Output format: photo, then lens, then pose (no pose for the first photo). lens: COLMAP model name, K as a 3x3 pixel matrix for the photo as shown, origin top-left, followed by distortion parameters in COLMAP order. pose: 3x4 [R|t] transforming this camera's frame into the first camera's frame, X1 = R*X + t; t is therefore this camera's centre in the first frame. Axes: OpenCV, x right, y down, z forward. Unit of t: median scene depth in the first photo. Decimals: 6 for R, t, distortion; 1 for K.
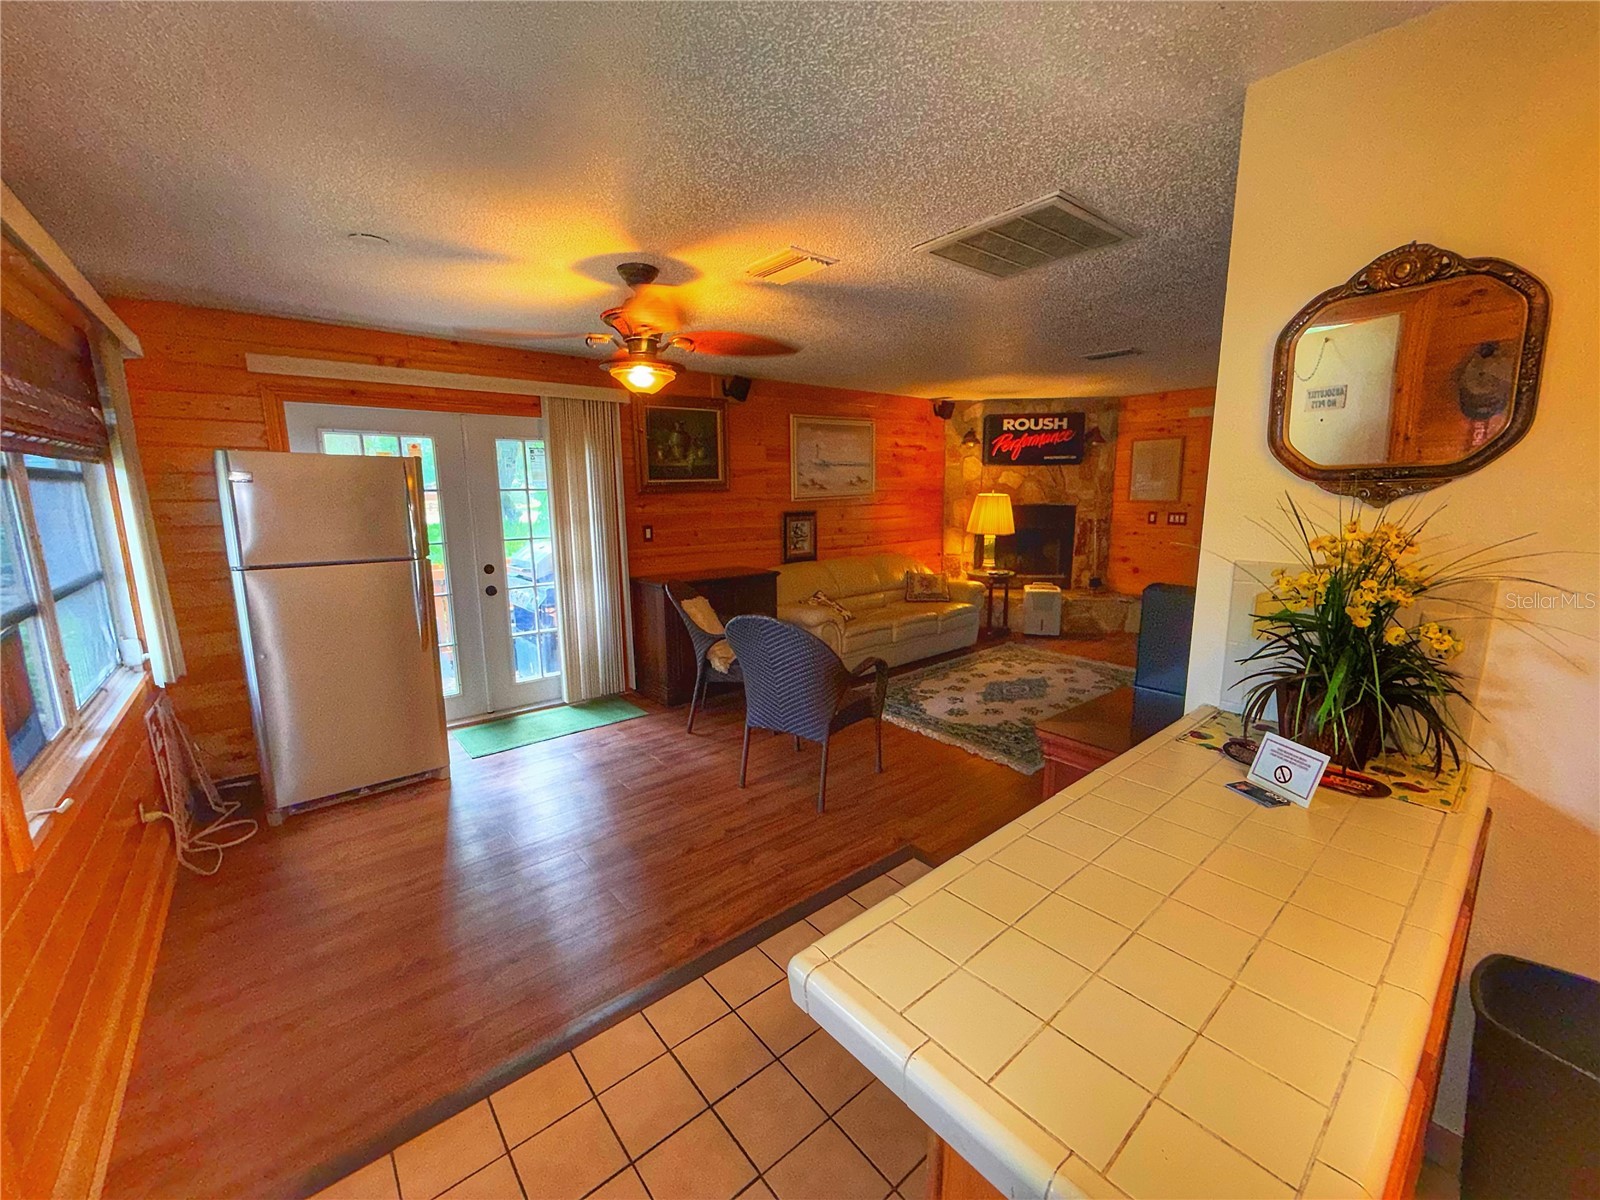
lens RADIAL K [[638.9, 0, 793.2], [0, 638.9, 601.0], [0, 0, 1]] dist [-0.000314, 0.000327]
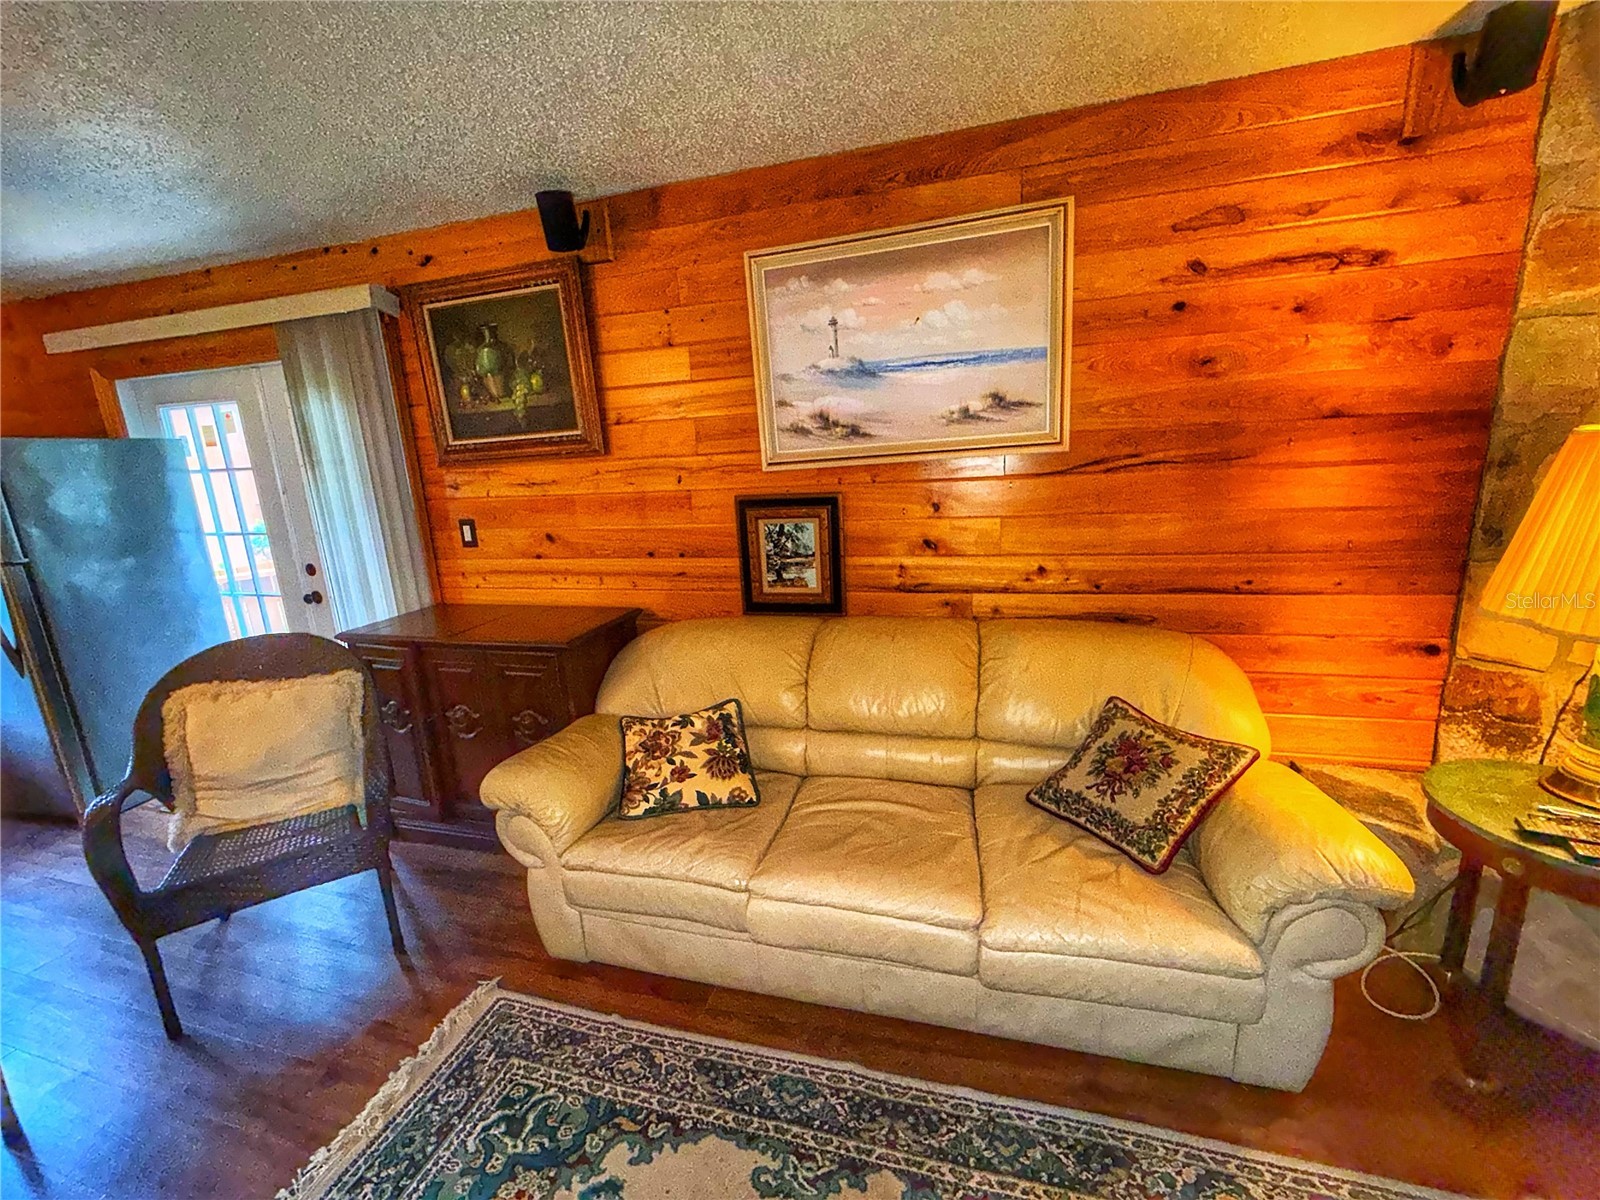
lens RADIAL K [[643.7, 0, 794.9], [0, 643.7, 599.0], [0, 0, 1]] dist [-0.000419, 0.000174]
pose [[0.569475, 0.165888, -0.805095, 0.338094], [-0.096515, 0.986144, 0.134925, -0.122274], [0.816323, 0.000867, 0.577596, 0.713949]]
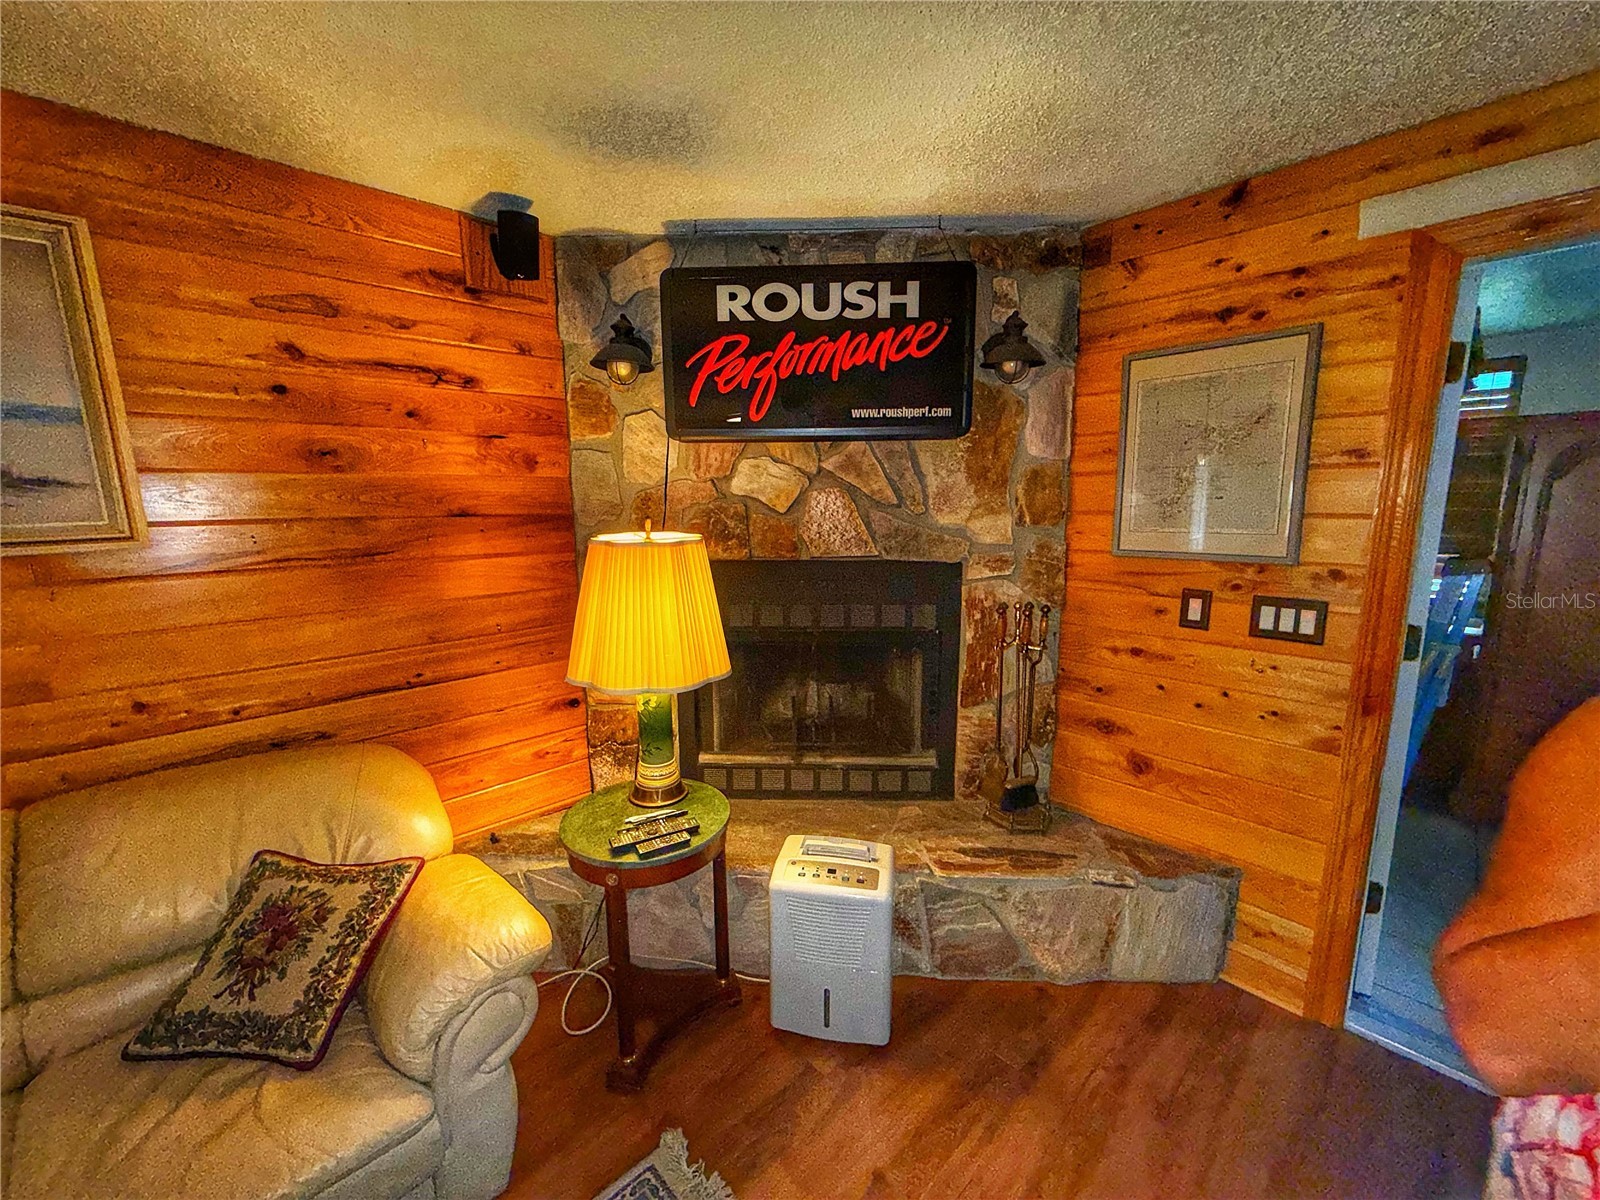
lens RADIAL K [[638.9, 0, 793.2], [0, 638.9, 601.0], [0, 0, 1]] dist [-0.000314, 0.000327]
pose [[0.997757, -0.007591, 0.066510, 0.374128], [0.008602, 0.999852, -0.014927, -0.140502], [-0.066387, 0.015465, 0.997674, 0.756515]]
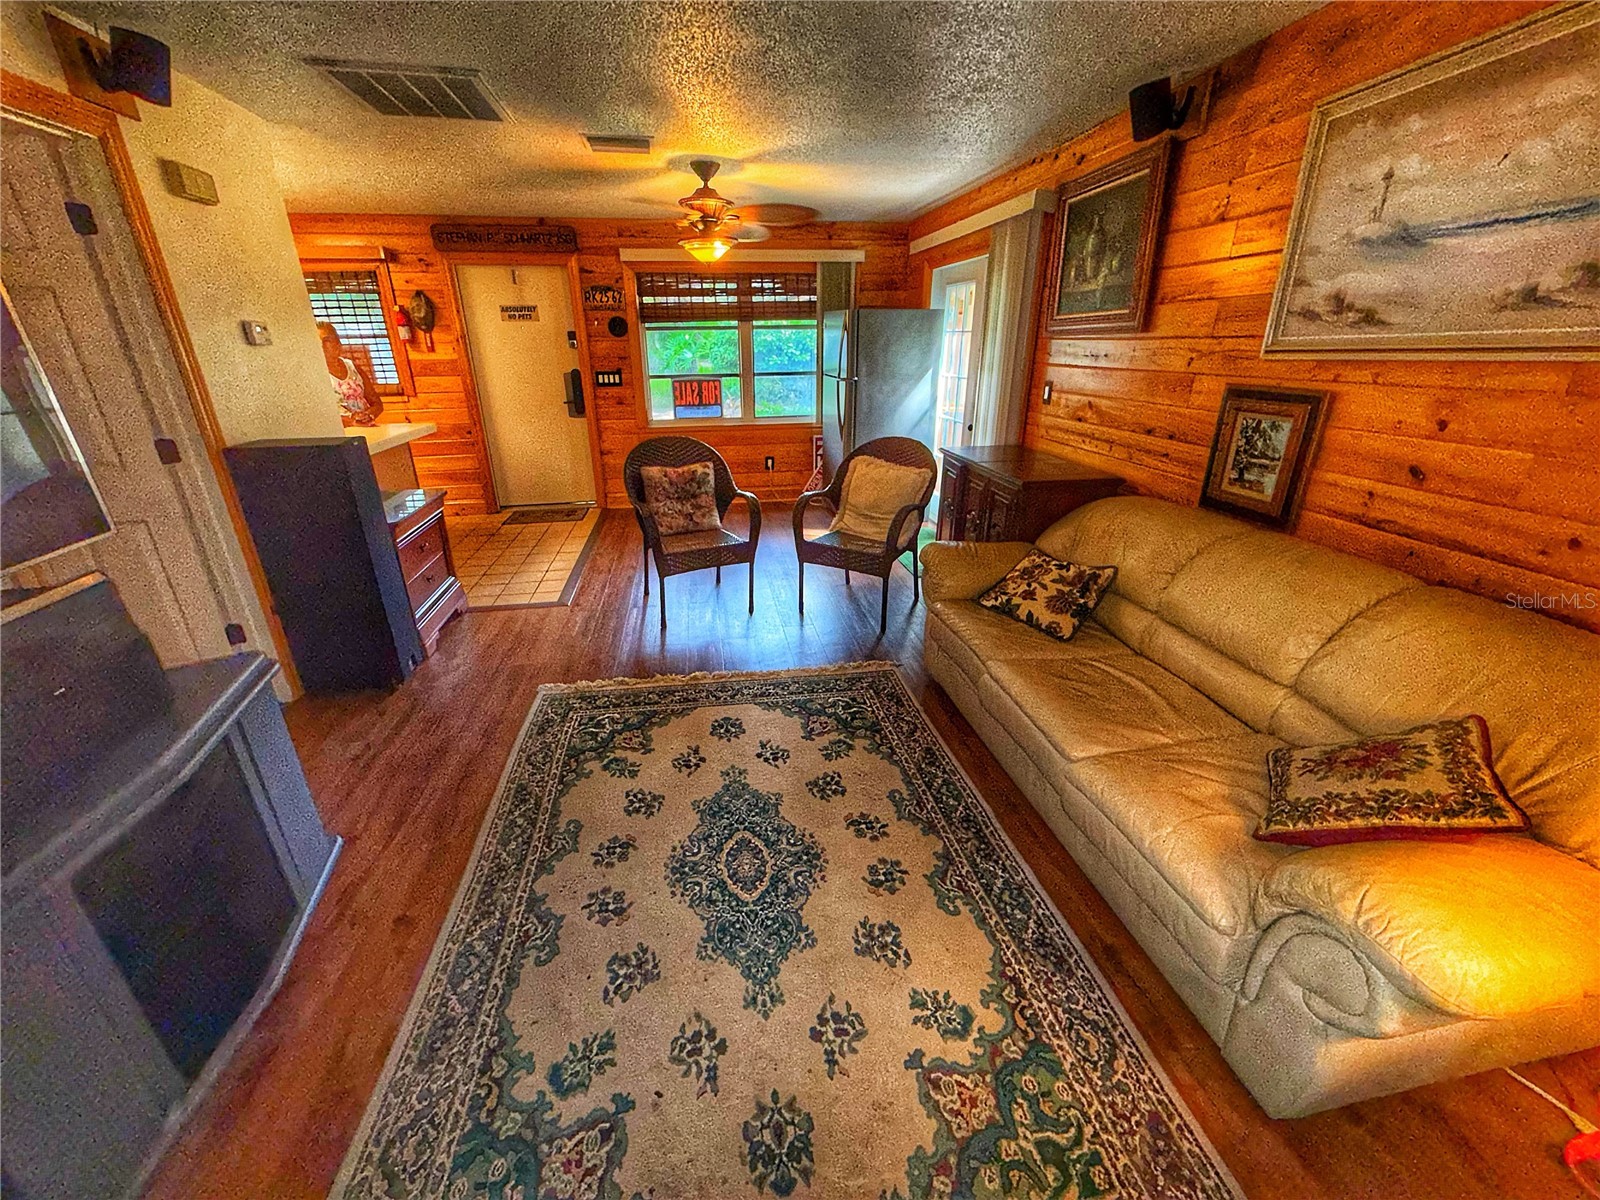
lens RADIAL K [[638.9, 0, 793.2], [0, 638.9, 601.0], [0, 0, 1]] dist [-0.000314, 0.000327]
pose [[-0.505135, 0.339914, -0.793282, 0.471090], [-0.135868, 0.876389, 0.462041, -0.155659], [0.852278, 0.341175, -0.396512, 0.889117]]
